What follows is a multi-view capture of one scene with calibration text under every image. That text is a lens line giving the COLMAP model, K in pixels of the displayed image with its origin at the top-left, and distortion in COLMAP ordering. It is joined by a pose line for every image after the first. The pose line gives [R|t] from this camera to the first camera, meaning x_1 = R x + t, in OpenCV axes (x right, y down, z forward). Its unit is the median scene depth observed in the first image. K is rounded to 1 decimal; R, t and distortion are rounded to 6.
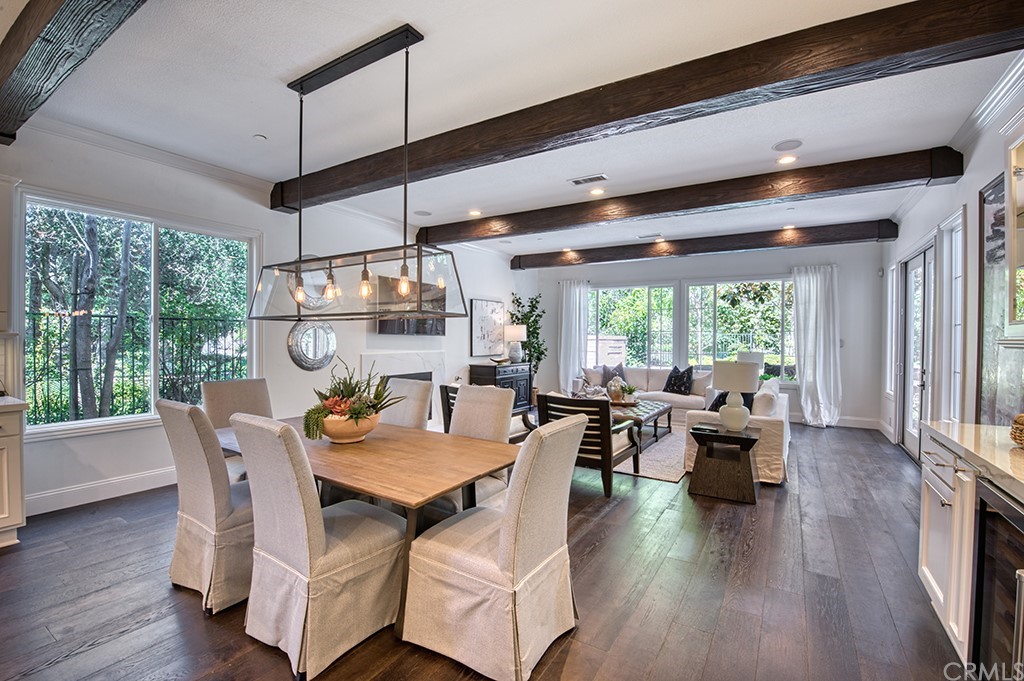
lens RADIAL K [[435.7, 0, 526.0], [0, 435.7, 336.0], [0, 0, 1]] dist [-0.000349, -0.000021]
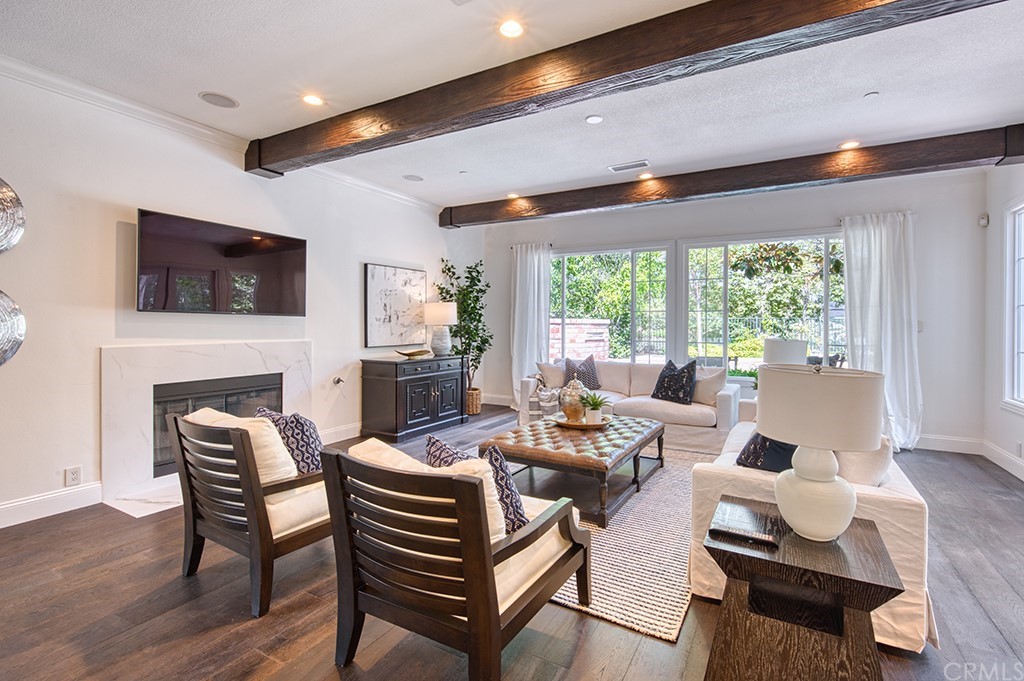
lens RADIAL K [[405.3, 0, 511.9], [0, 405.3, 322.9], [0, 0, 1]] dist [0.013503, 0.000028]
pose [[0.999047, -0.004485, -0.043423, 0.117546], [0.004512, 0.999990, 0.000525, 0.008108], [0.043421, -0.000720, 0.999057, 0.336191]]
